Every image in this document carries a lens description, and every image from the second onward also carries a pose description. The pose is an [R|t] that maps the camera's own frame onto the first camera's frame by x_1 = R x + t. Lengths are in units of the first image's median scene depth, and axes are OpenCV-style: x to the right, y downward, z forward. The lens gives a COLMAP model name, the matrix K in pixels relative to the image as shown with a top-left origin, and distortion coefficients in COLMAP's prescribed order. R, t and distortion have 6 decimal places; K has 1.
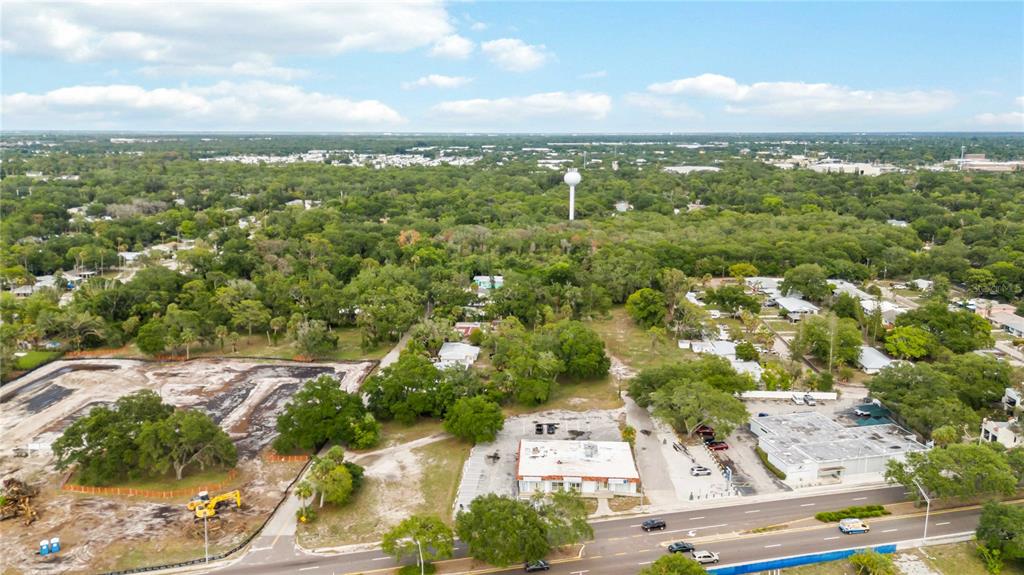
lens RADIAL K [[766.9, 0, 512.0], [0, 766.9, 287.5], [0, 0, 1]] dist [0.078570, -0.068770]
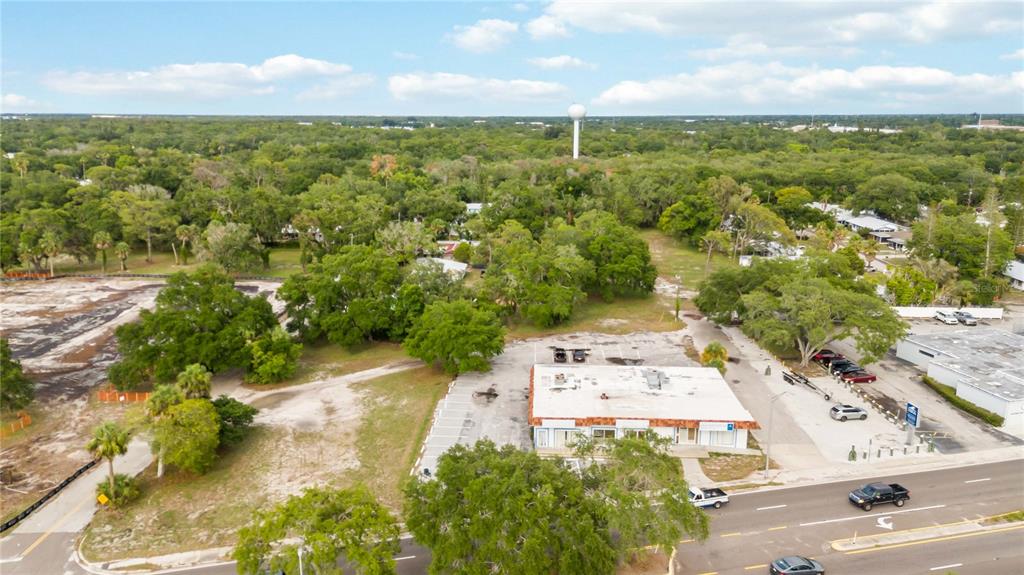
lens RADIAL K [[766.9, 0, 512.0], [0, 766.9, 287.5], [0, 0, 1]] dist [0.078570, -0.068770]
pose [[0.999955, -0.003928, 0.008635, -0.009725], [0.003752, 0.999787, 0.020303, 0.125570], [-0.008713, -0.020270, 0.999757, 0.407754]]
